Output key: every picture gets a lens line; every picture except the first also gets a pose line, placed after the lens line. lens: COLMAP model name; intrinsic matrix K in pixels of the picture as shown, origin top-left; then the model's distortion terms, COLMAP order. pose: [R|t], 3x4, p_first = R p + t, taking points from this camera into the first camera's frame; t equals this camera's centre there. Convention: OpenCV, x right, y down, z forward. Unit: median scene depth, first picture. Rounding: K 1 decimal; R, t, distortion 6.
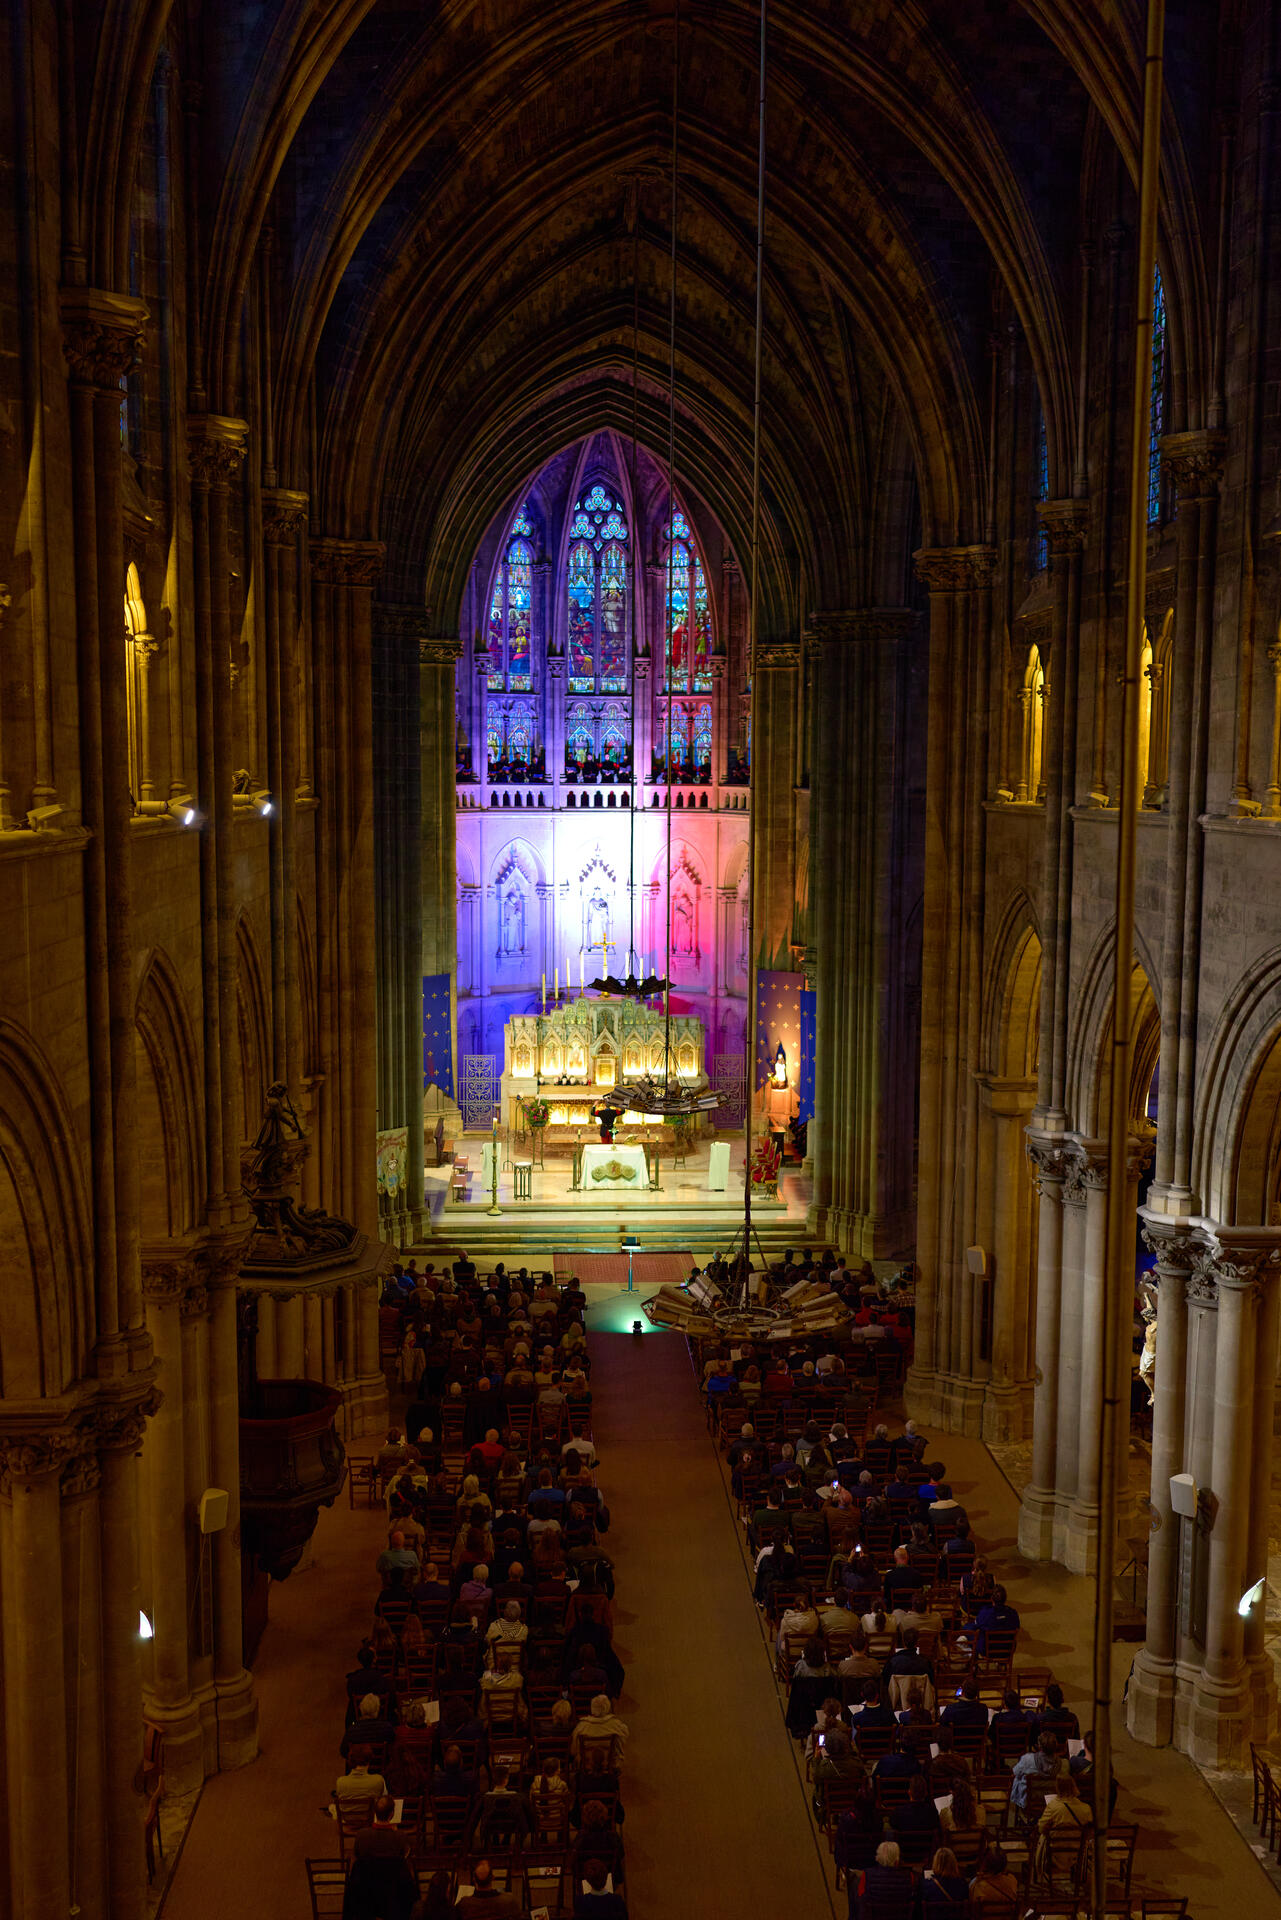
lens RADIAL K [[1823.2, 0, 640.2], [0, 1823.2, 968.7], [0, 0, 1]] dist [-0.008820, 0.000000]
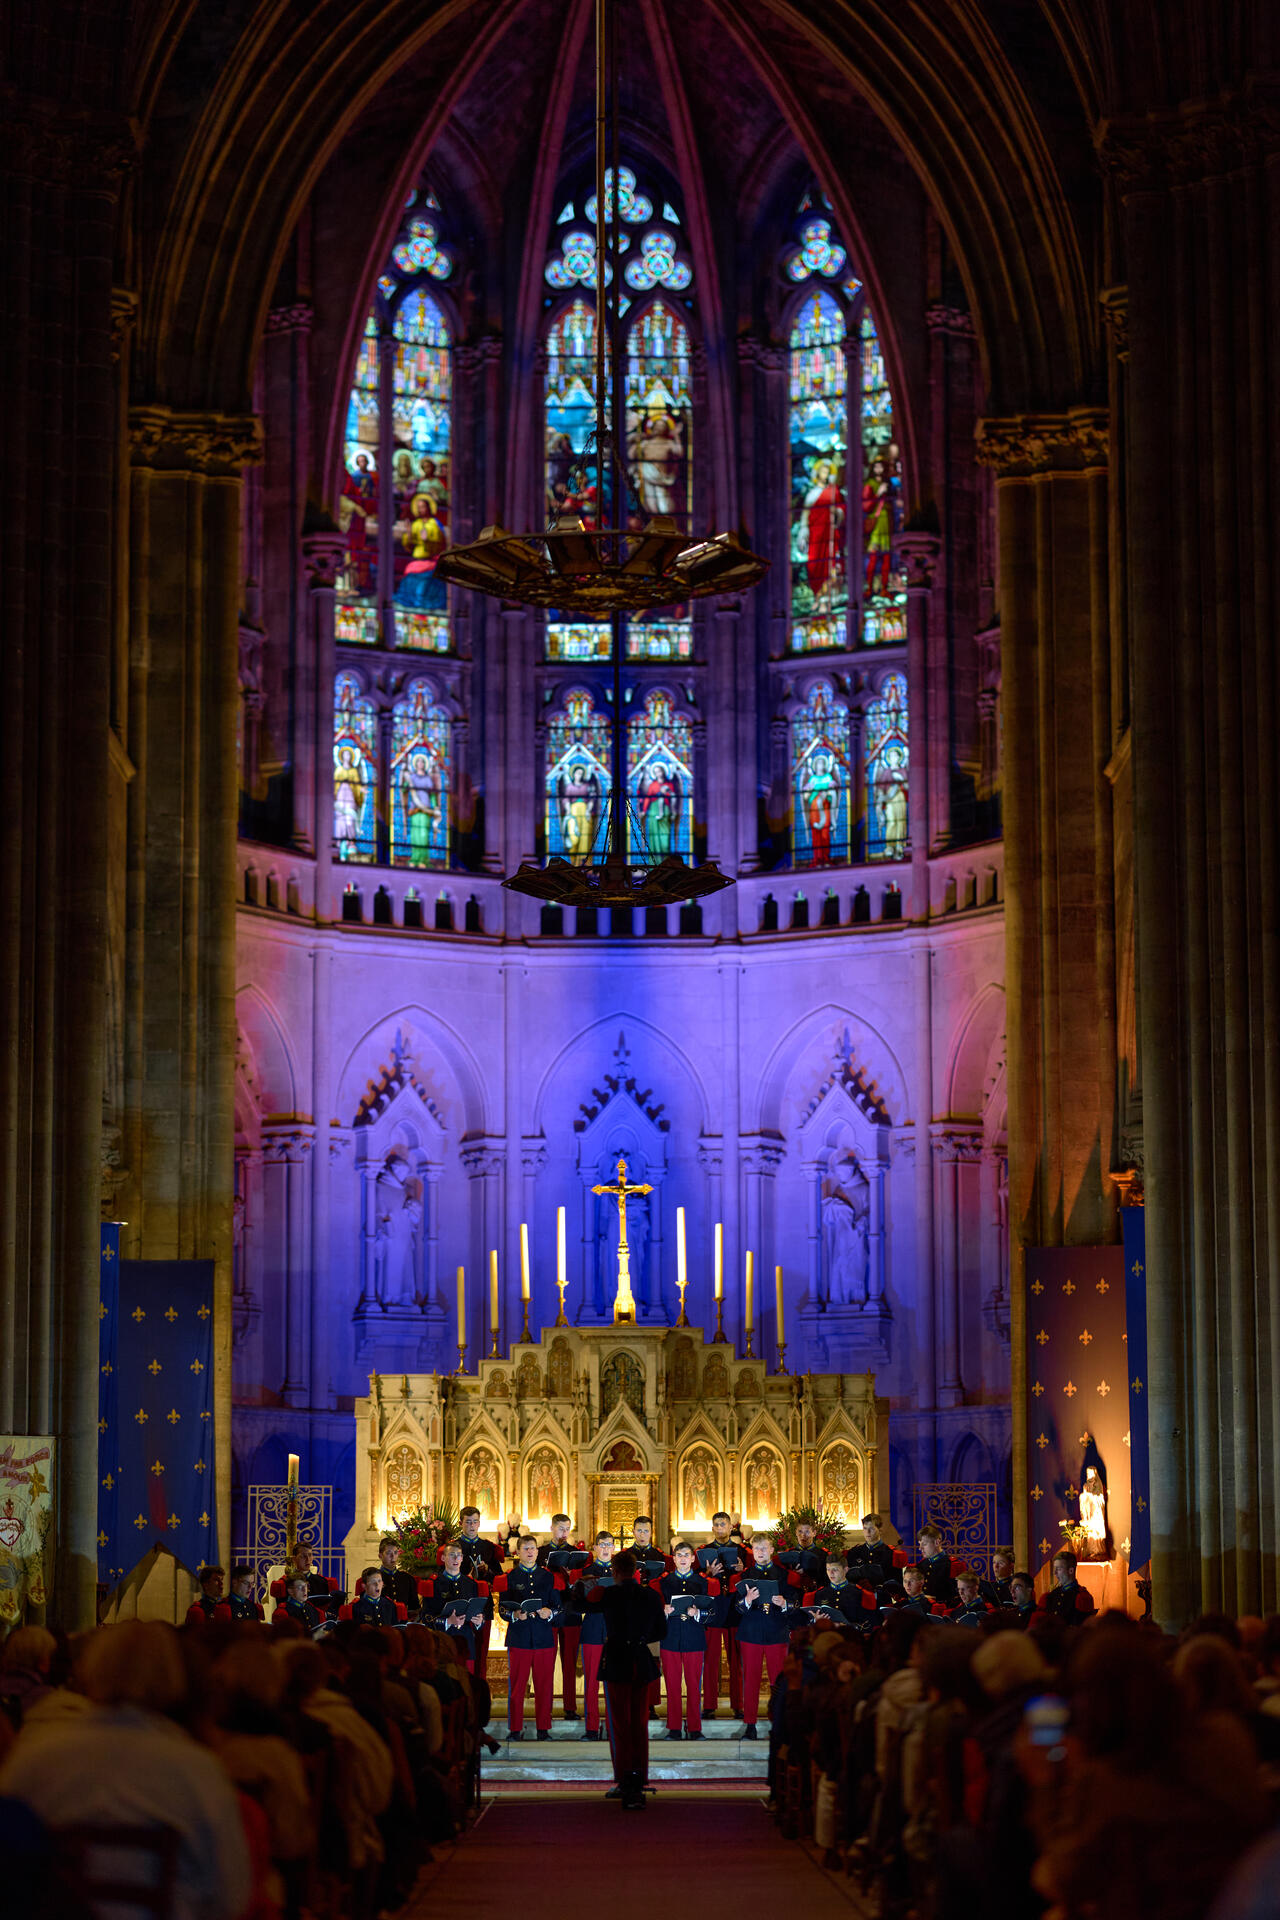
lens RADIAL K [[4715.2, 0, 639.7], [0, 4715.2, 947.7], [0, 0, 1]] dist [-0.010242, 0.000000]
pose [[0.998774, -0.015948, -0.046854, 0.028374], [0.003867, 0.968915, -0.247364, 0.164546], [0.049342, 0.246880, 0.967789, 0.032167]]
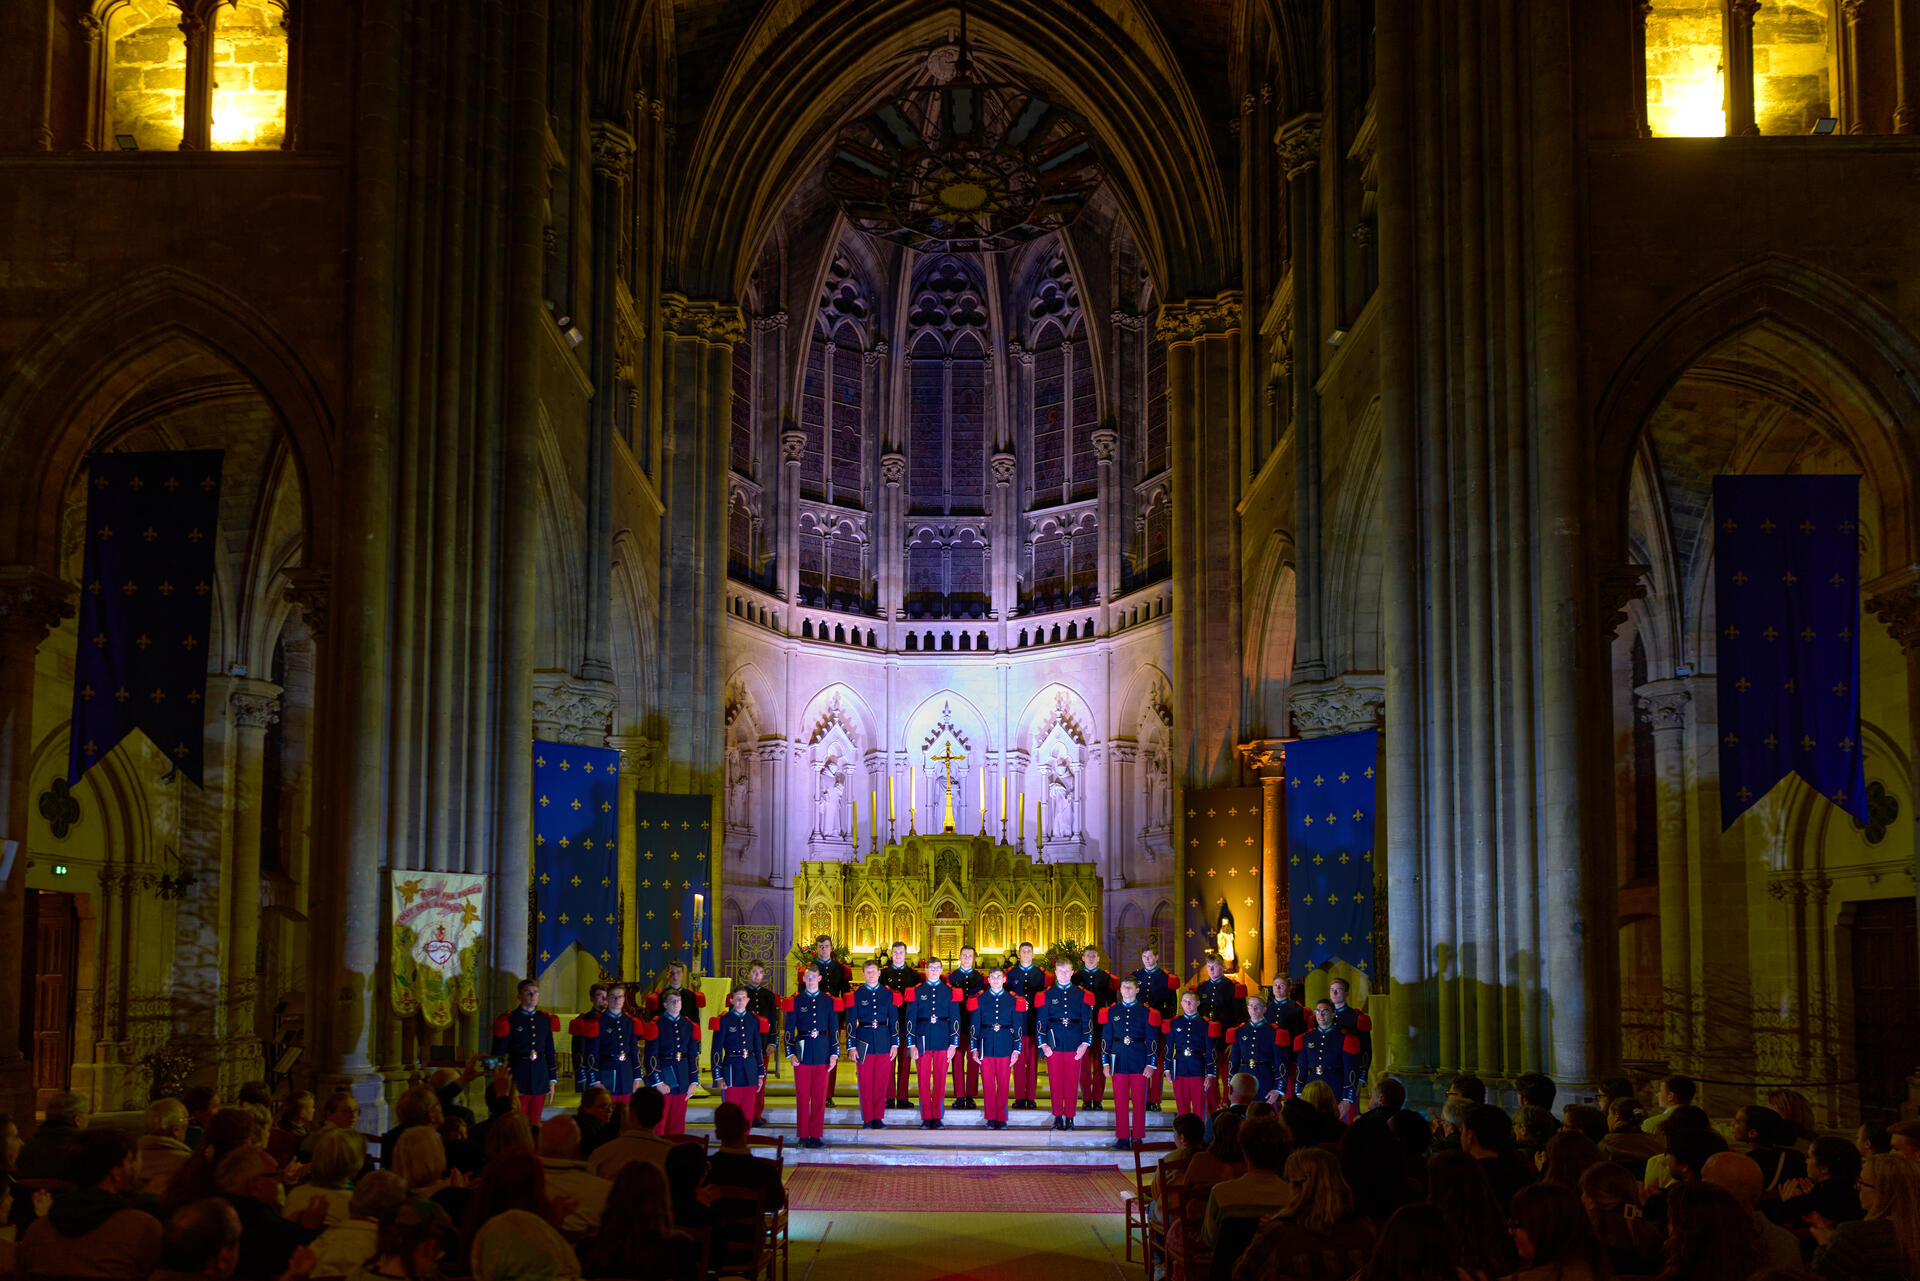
lens RADIAL K [[1297.8, 0, 901.3], [0, 1297.8, 894.9], [0, 0, 1]] dist [0.004241, 0.001572]
pose [[0.996677, -0.004343, -0.081340, 0.001568], [-0.009394, 0.985785, -0.167746, 0.104157], [0.080913, 0.167953, 0.982469, 0.495225]]
